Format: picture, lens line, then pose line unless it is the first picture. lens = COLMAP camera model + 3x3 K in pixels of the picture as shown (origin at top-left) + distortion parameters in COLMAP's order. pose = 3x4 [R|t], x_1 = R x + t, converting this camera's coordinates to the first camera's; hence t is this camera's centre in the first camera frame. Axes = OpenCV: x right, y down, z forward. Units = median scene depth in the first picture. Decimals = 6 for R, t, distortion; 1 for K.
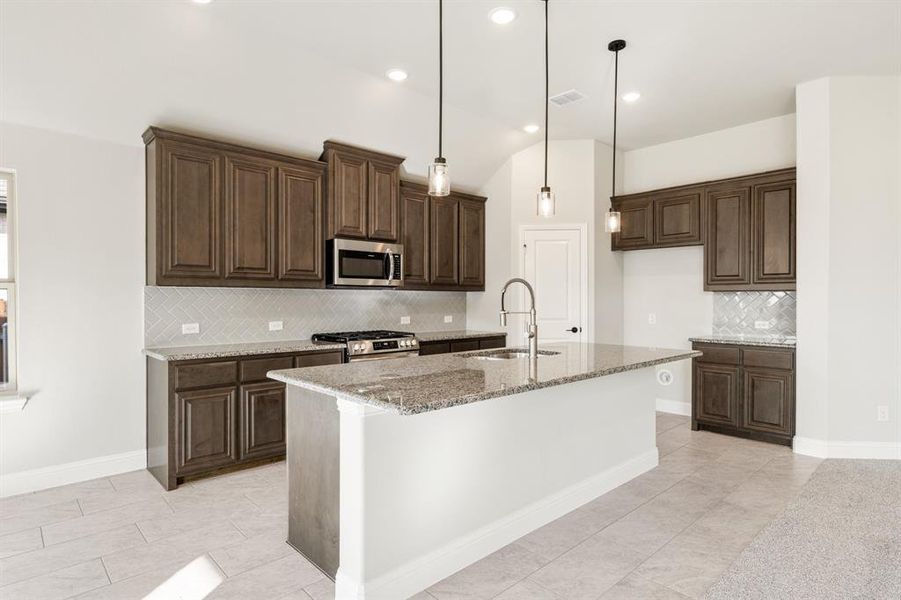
lens RADIAL K [[486.4, 0, 442.5], [0, 486.4, 301.4], [0, 0, 1]] dist [0.003787, -0.001658]
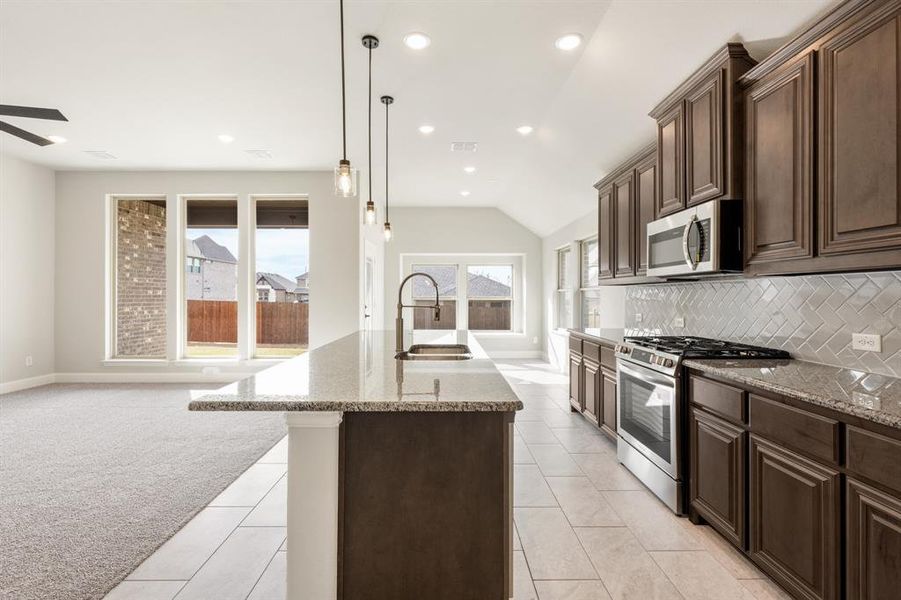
lens RADIAL K [[397.2, 0, 449.2], [0, 397.2, 297.4], [0, 0, 1]] dist [0.001358, 0.000073]
pose [[-0.670103, 0.001746, -0.742266, 0.500209], [-0.006234, 0.999949, 0.007981, -0.001057], [0.742242, 0.009975, -0.670057, 1.113364]]
